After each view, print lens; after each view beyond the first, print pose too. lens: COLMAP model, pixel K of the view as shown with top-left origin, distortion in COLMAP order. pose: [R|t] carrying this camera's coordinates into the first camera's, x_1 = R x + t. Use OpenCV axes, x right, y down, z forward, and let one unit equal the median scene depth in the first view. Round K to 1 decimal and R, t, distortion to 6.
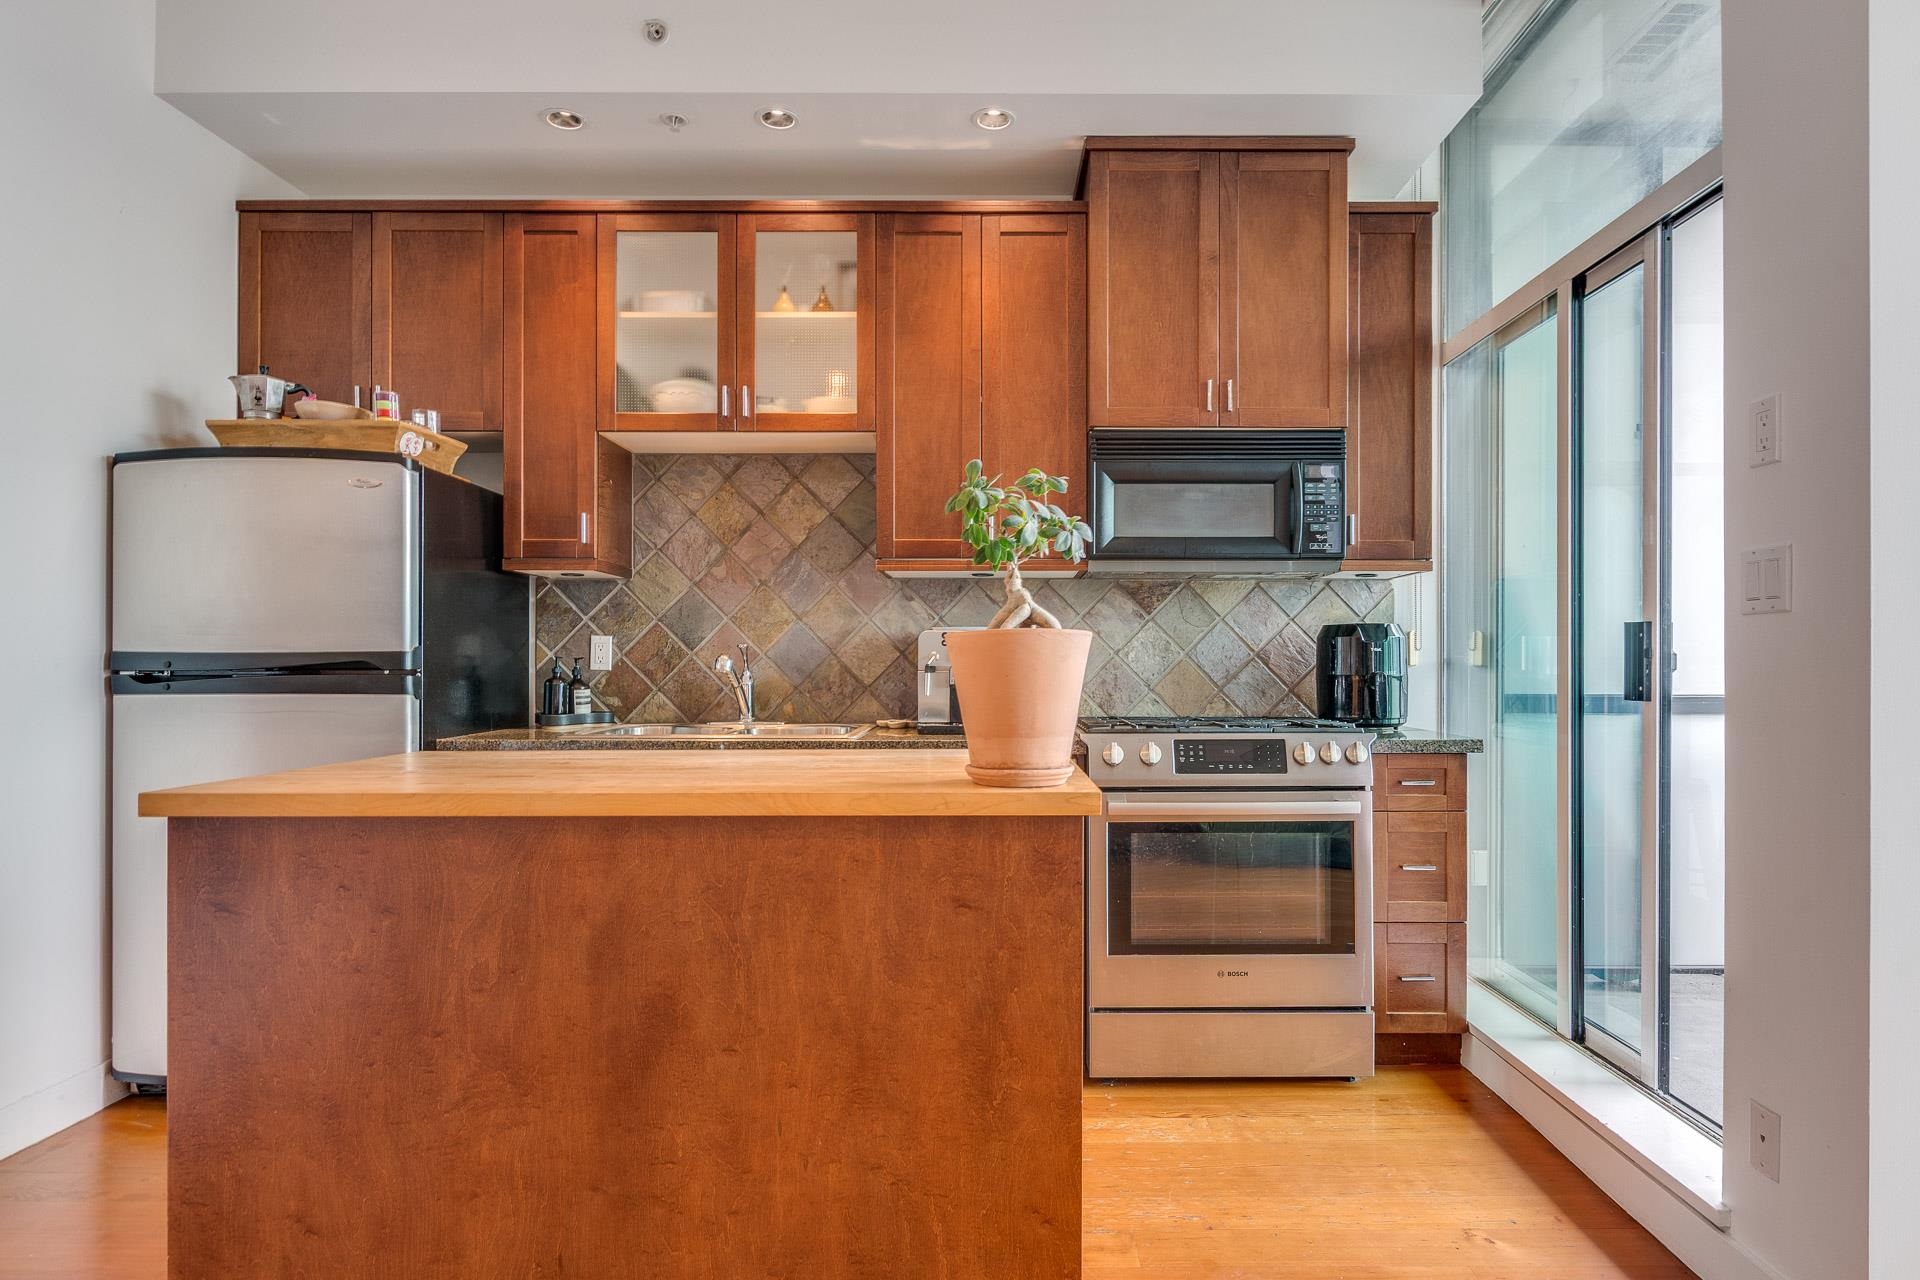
lens RADIAL K [[1070.6, 0, 1002.1], [0, 1070.6, 663.6], [0, 0, 1]] dist [-0.006870, 0.000149]
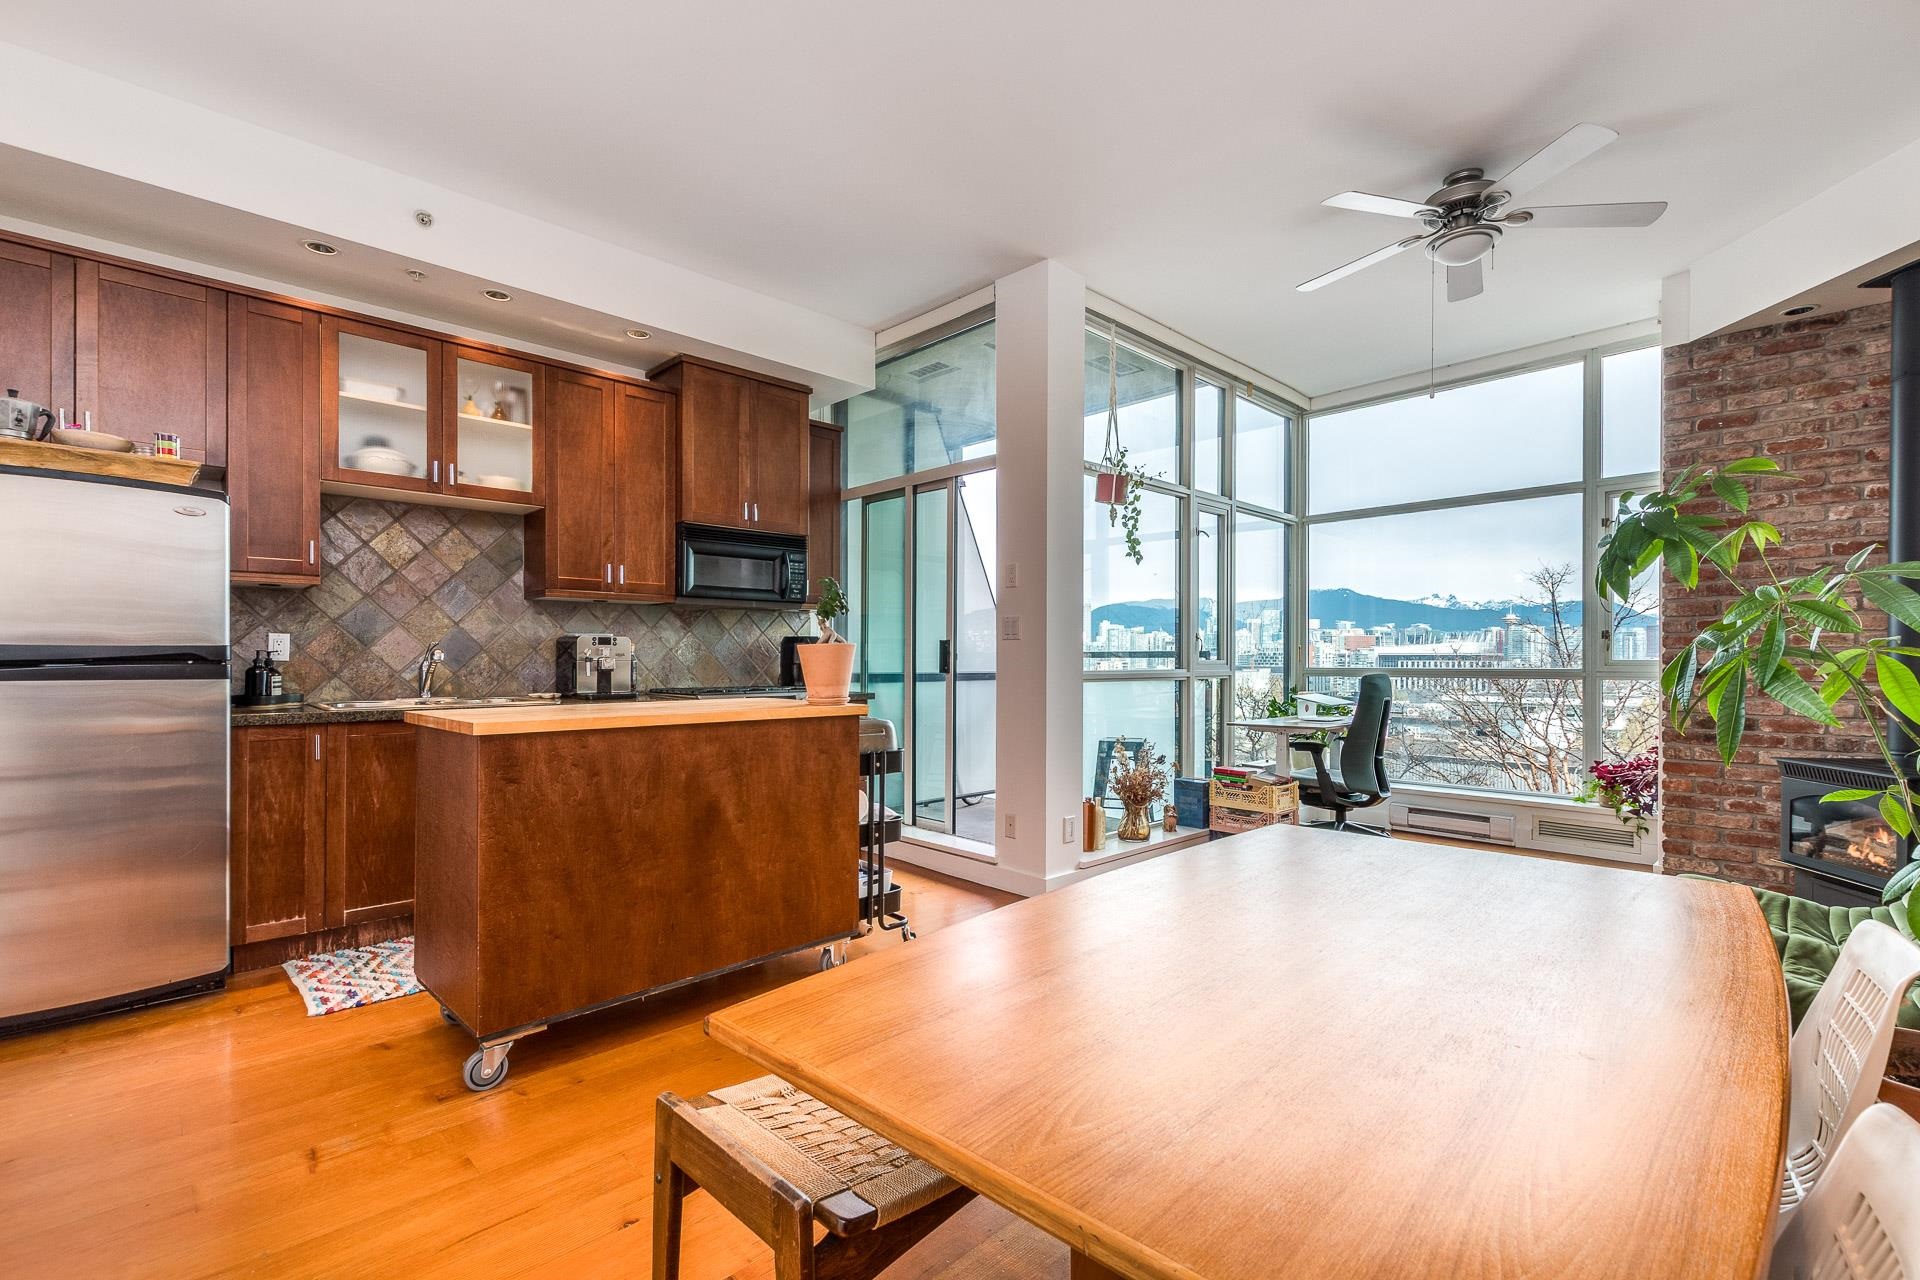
lens RADIAL K [[848.7, 0, 976.0], [0, 848.7, 655.7], [0, 0, 1]] dist [0.011286, -0.004406]
pose [[0.717420, 0.004555, 0.696626, -0.532209], [-0.003670, 0.999989, -0.002760, -0.000170], [-0.696631, -0.000576, 0.717429, -0.317703]]
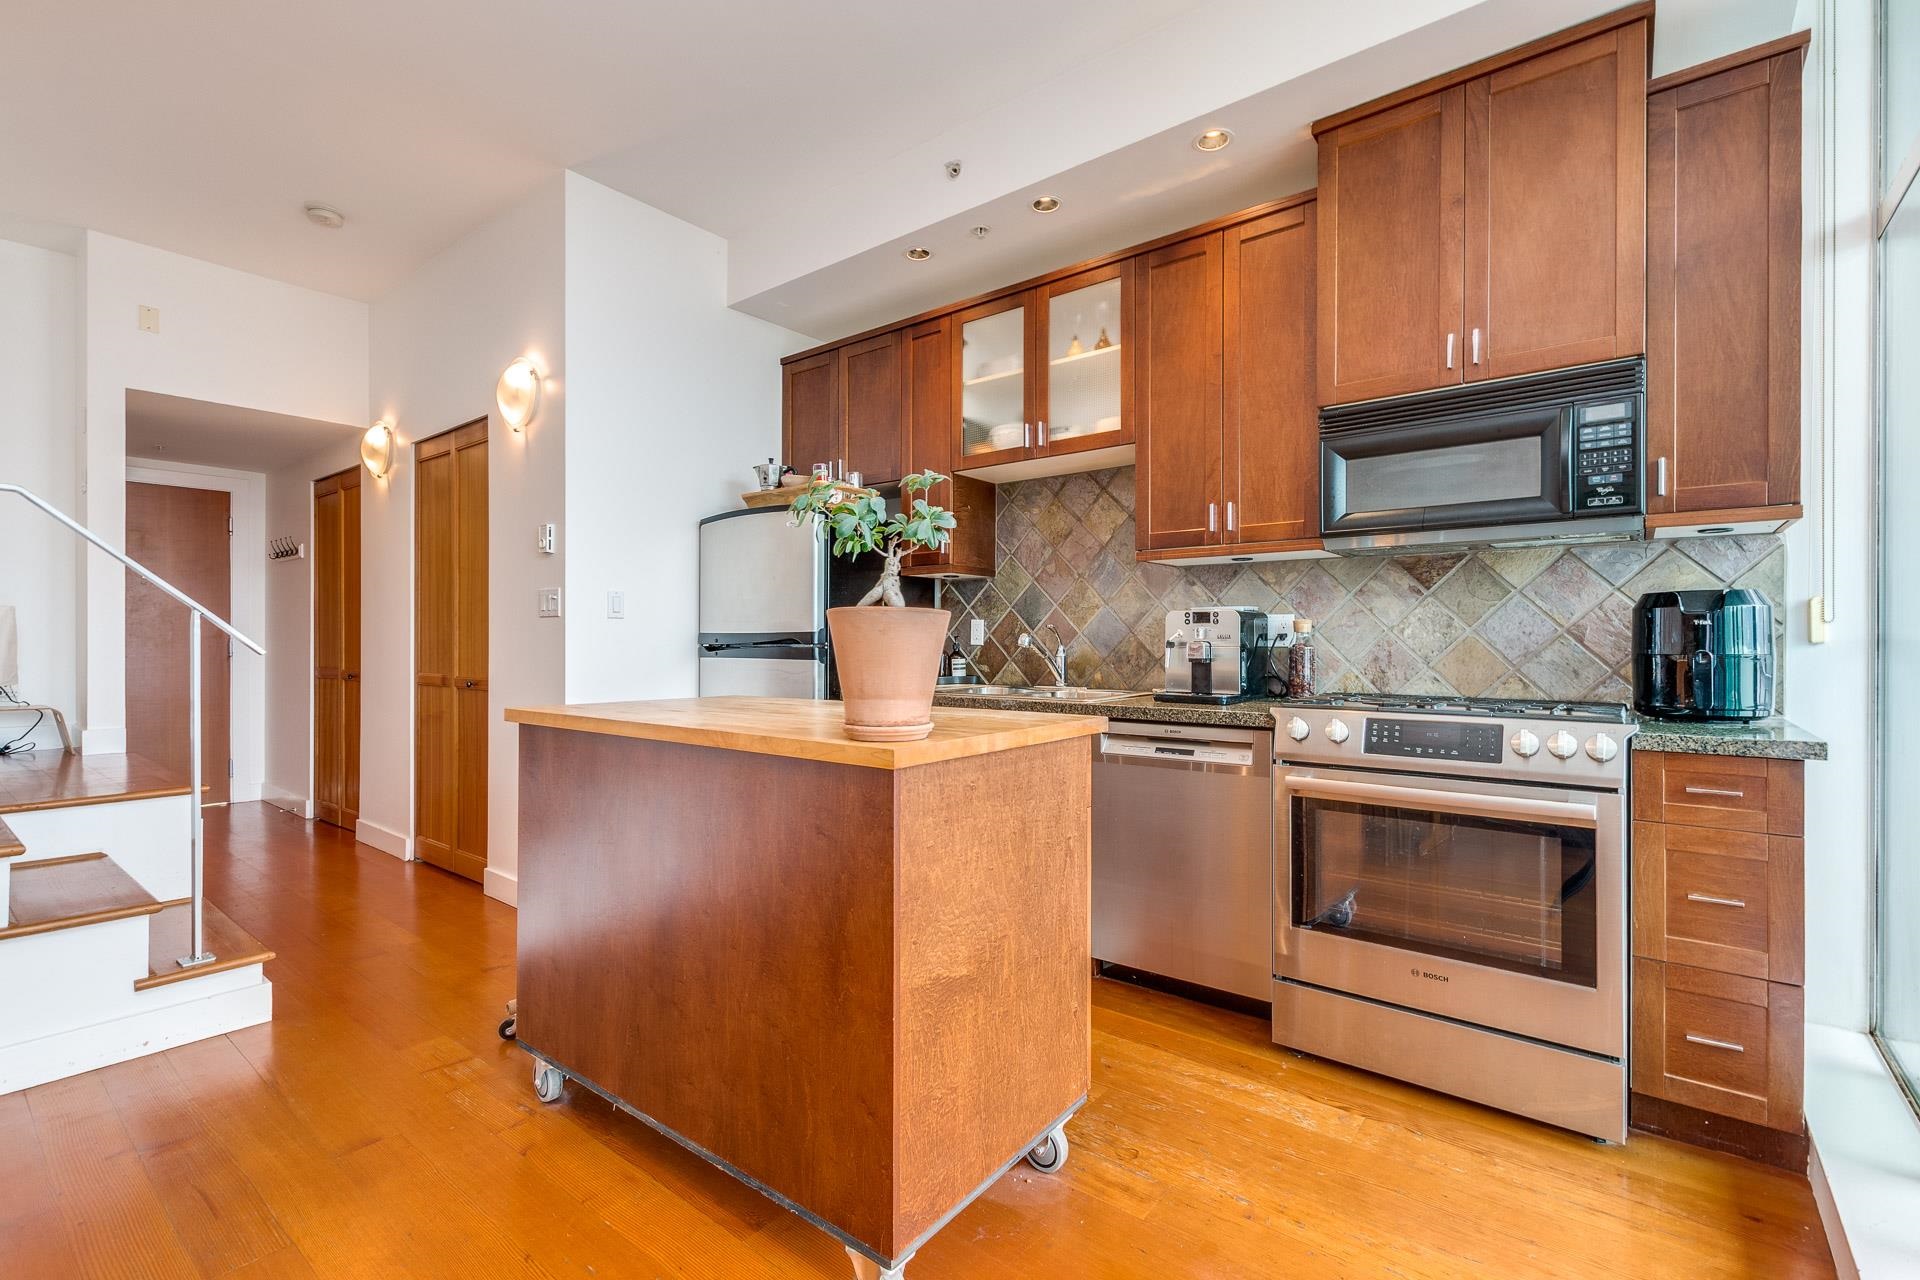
lens RADIAL K [[848.7, 0, 960.6], [0, 848.7, 642.4], [0, 0, 1]] dist [0.011286, -0.004406]
pose [[0.778657, 0.001644, -0.627448, 0.320967], [-0.001550, 0.999999, 0.000697, 0.002285], [0.627448, 0.000430, 0.778659, 0.153421]]
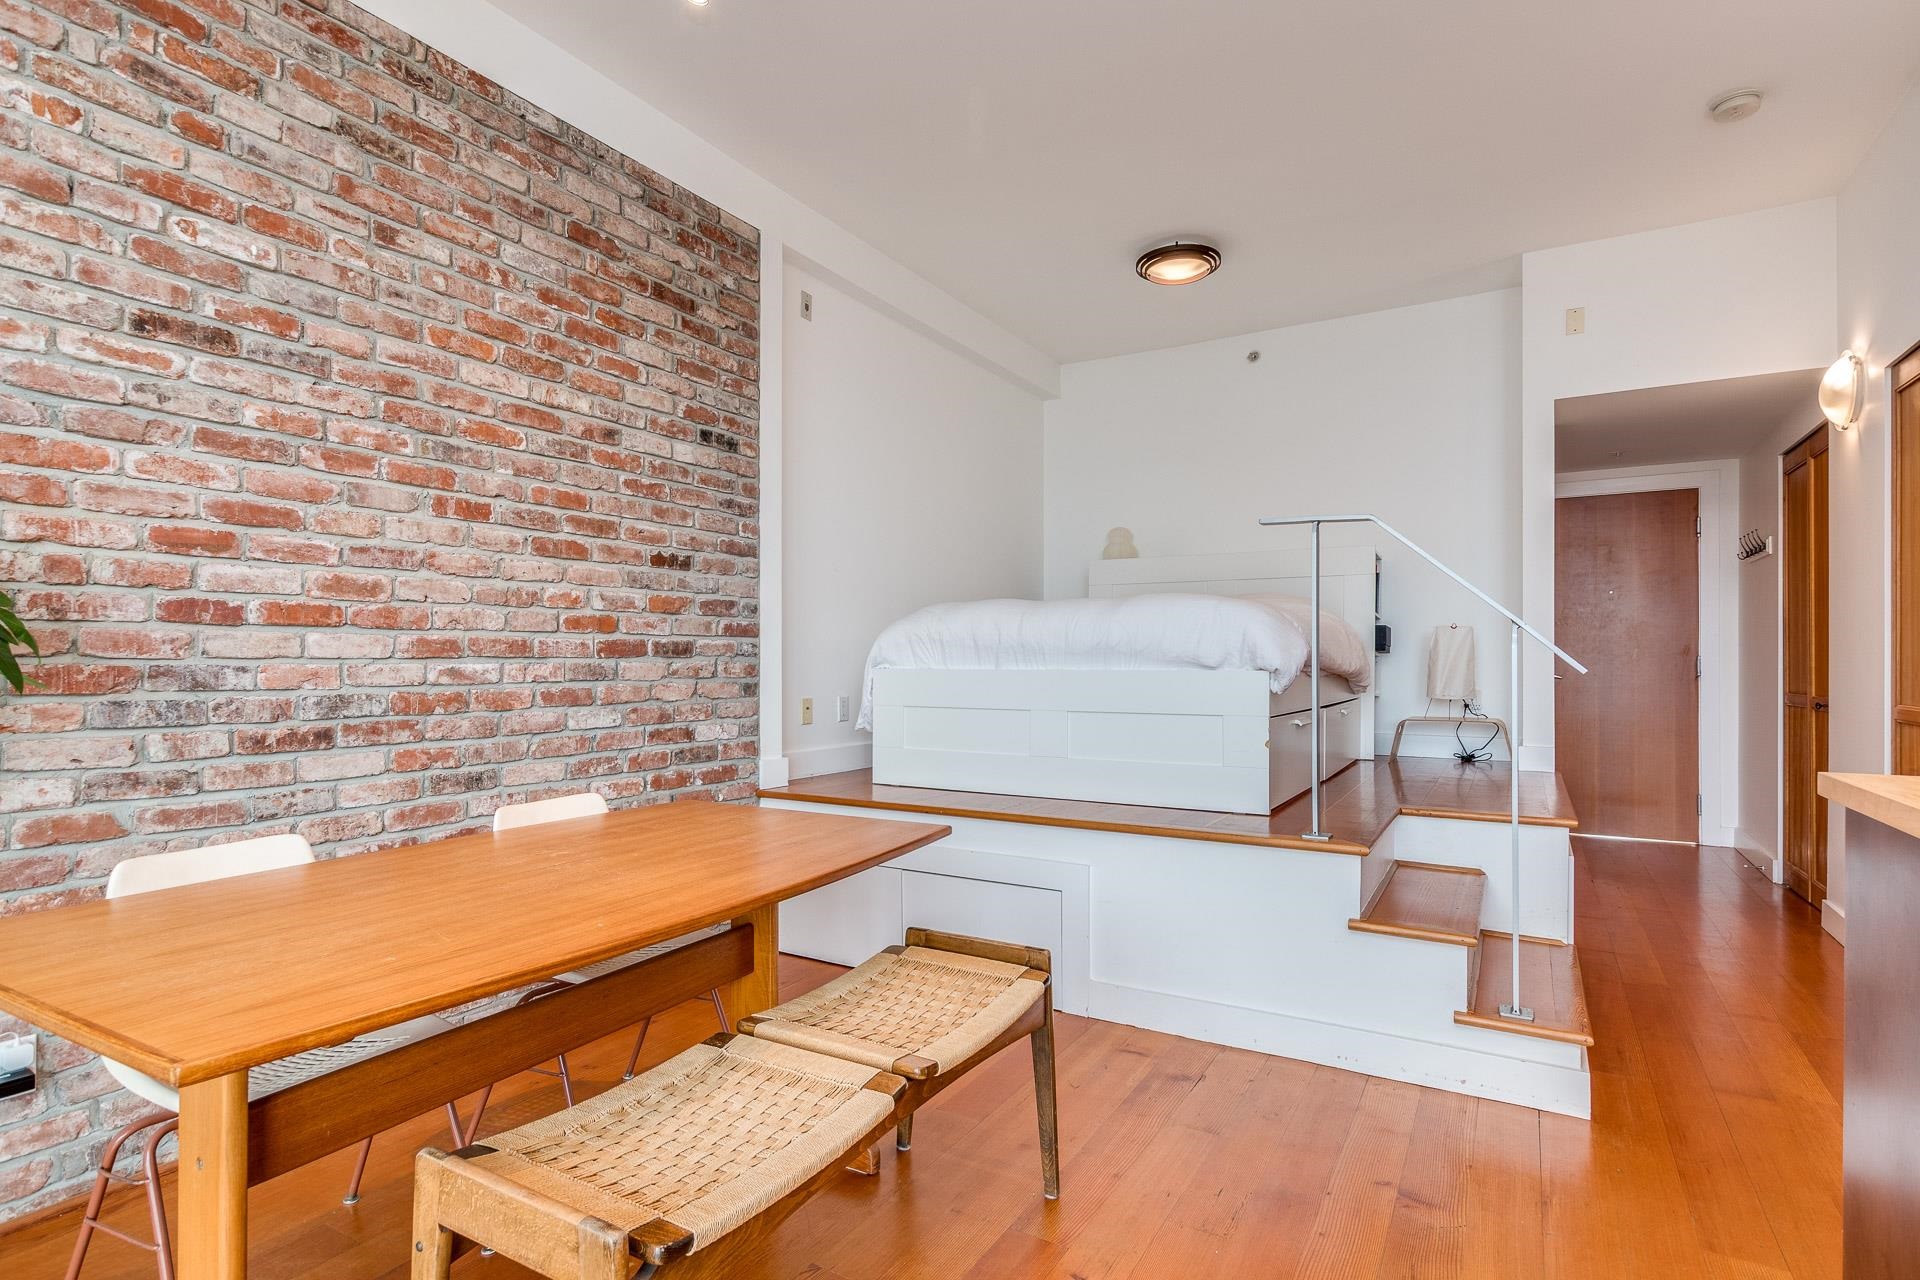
lens RADIAL K [[948.5, 0, 971.0], [0, 948.5, 659.6], [0, 0, 1]] dist [0.010265, -0.006052]
pose [[-0.512074, 0.000918, -0.858941, 0.188922], [0.000488, 1.000000, 0.000777, 0.002948], [0.858941, -0.000021, -0.512074, 0.334585]]
